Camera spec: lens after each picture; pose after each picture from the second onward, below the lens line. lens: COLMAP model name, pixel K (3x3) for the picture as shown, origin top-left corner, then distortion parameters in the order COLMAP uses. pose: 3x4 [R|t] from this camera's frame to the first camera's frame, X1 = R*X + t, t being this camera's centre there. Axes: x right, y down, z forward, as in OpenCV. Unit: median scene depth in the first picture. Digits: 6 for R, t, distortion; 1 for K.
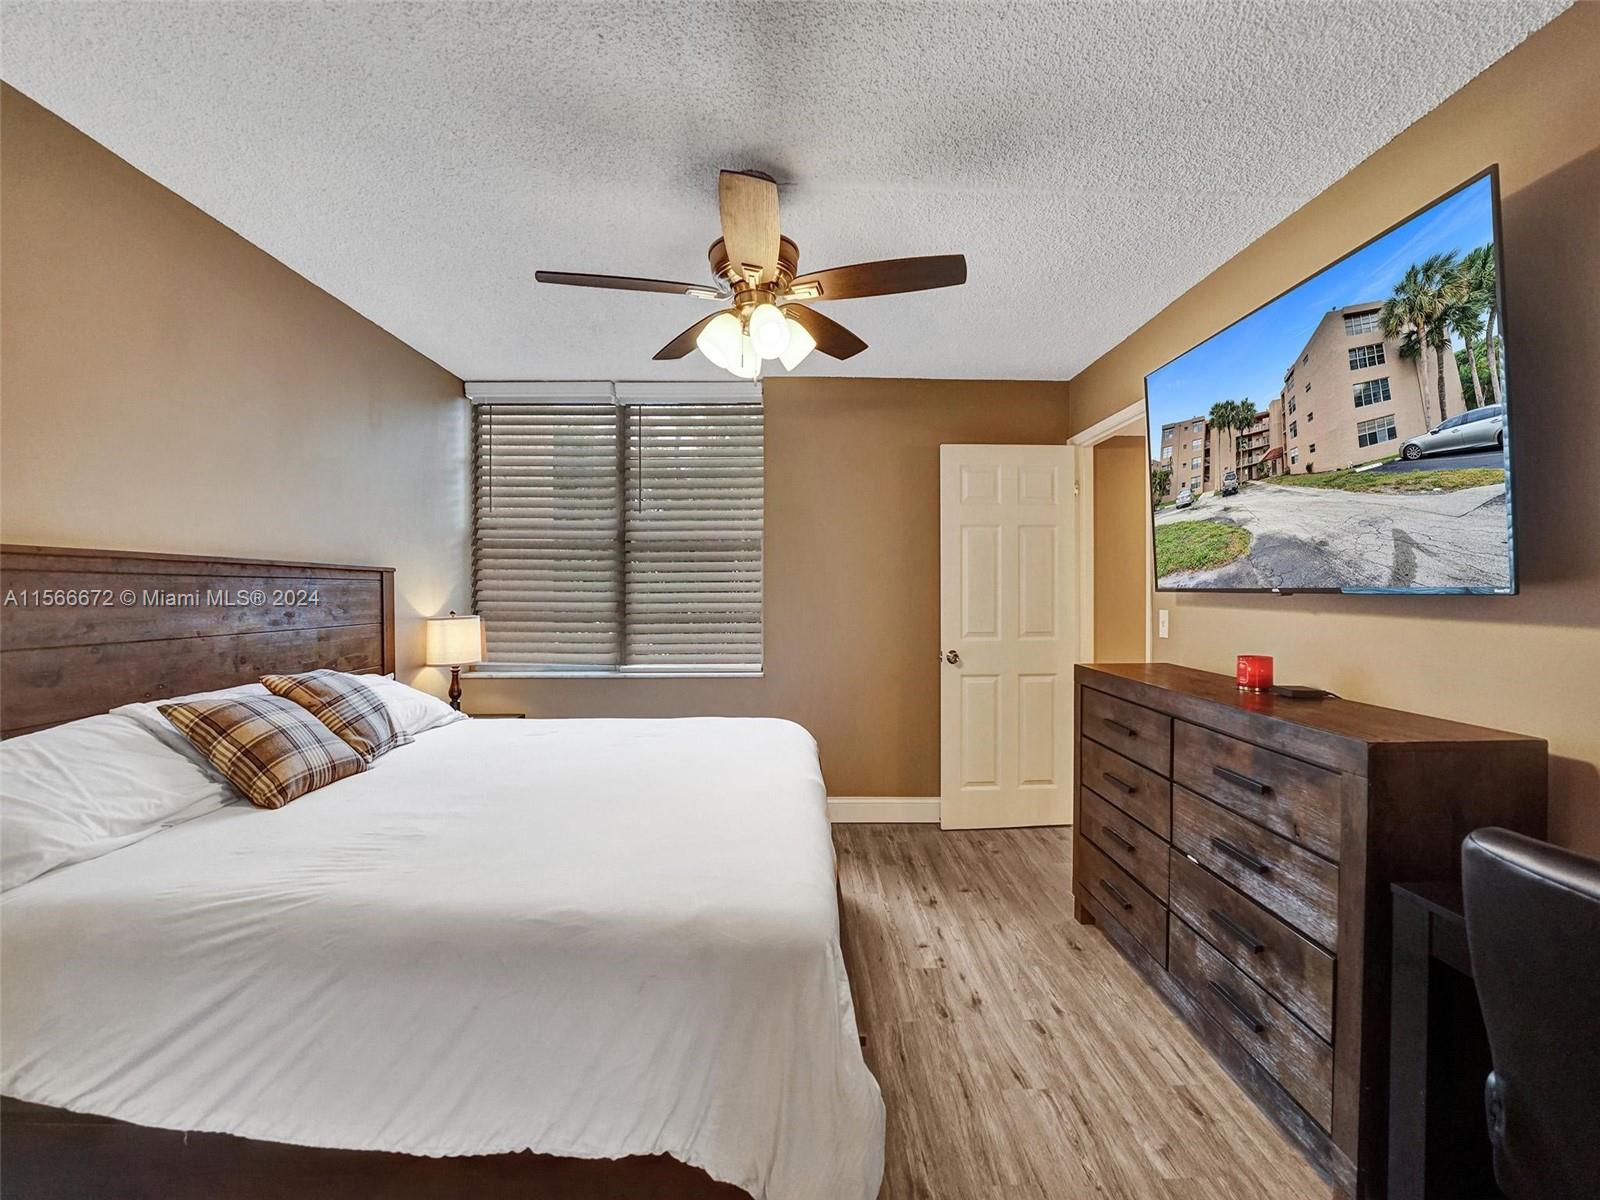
lens RADIAL K [[690.9, 0, 759.3], [0, 690.9, 620.3], [0, 0, 1]] dist [-0.041012, -0.000056]
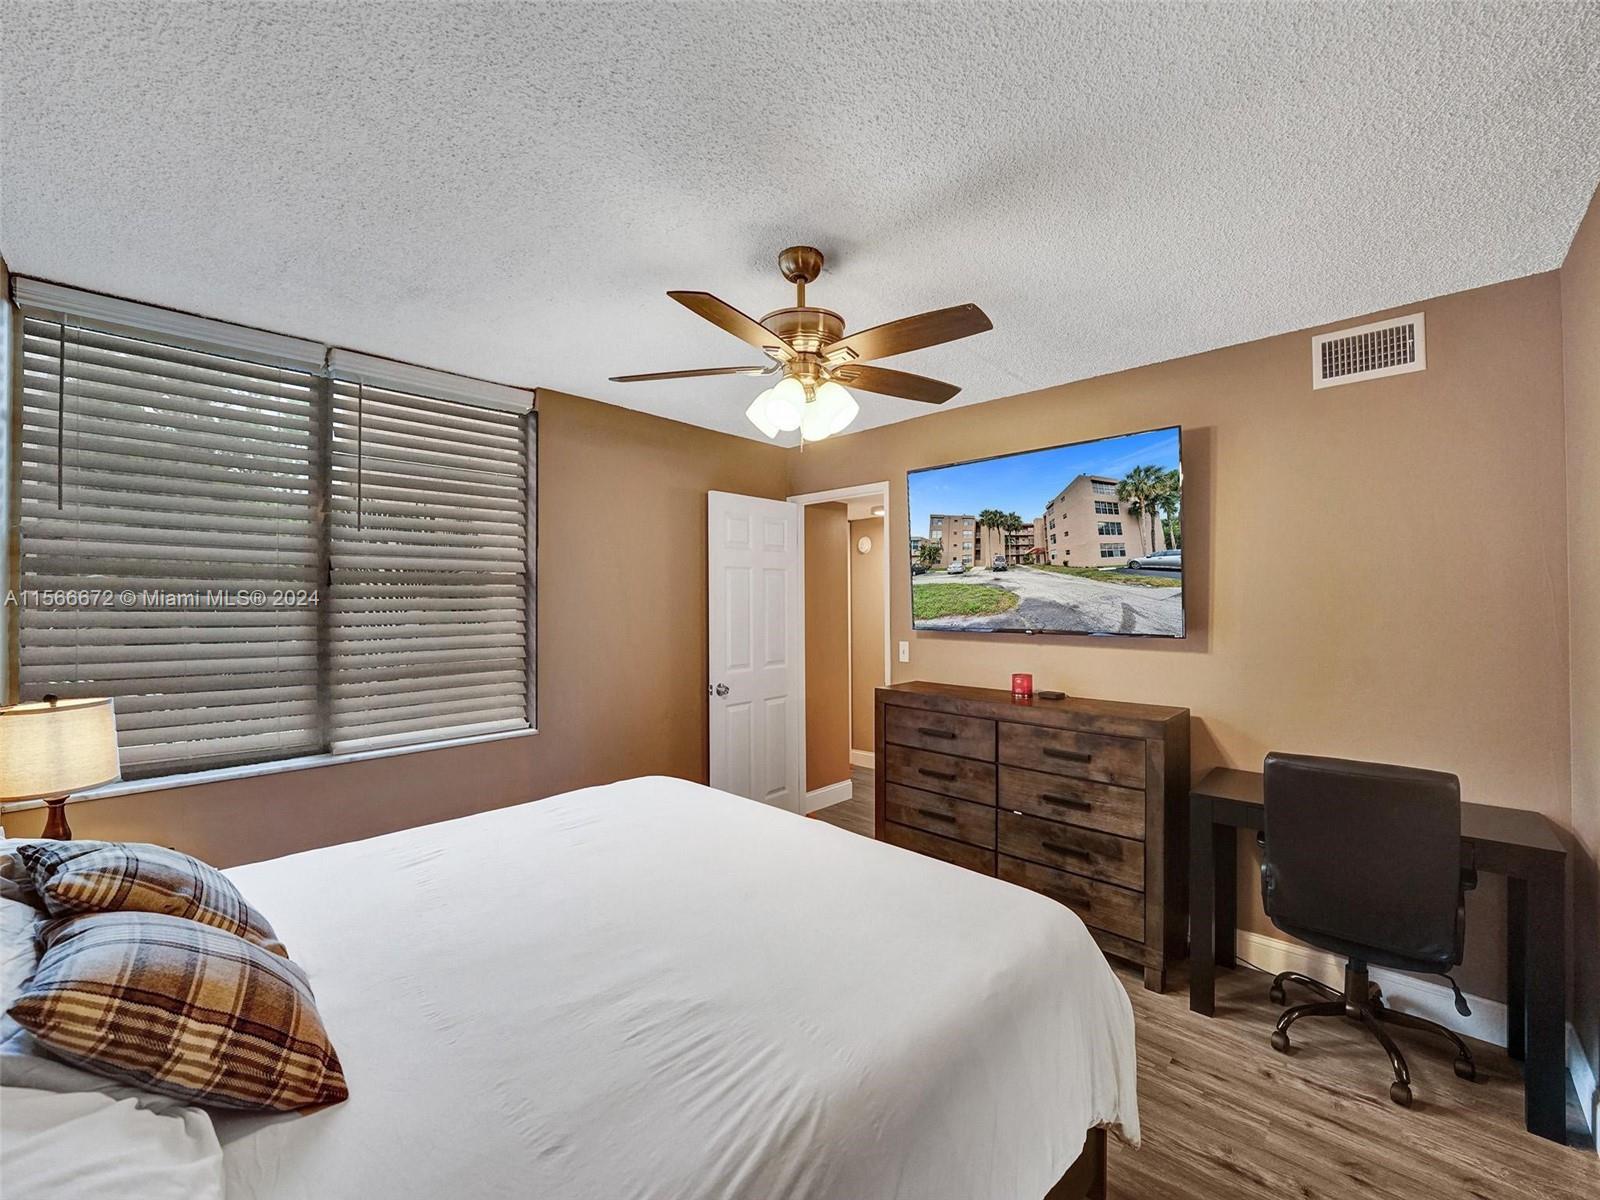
lens RADIAL K [[725.2, 0, 802.8], [0, 725.2, 596.5], [0, 0, 1]] dist [-0.011104, -0.000258]
pose [[0.638142, 0.001806, 0.769916, -0.928922], [0.029710, 0.999195, -0.026969, -0.104219], [-0.769345, 0.040084, 0.637575, 0.316950]]
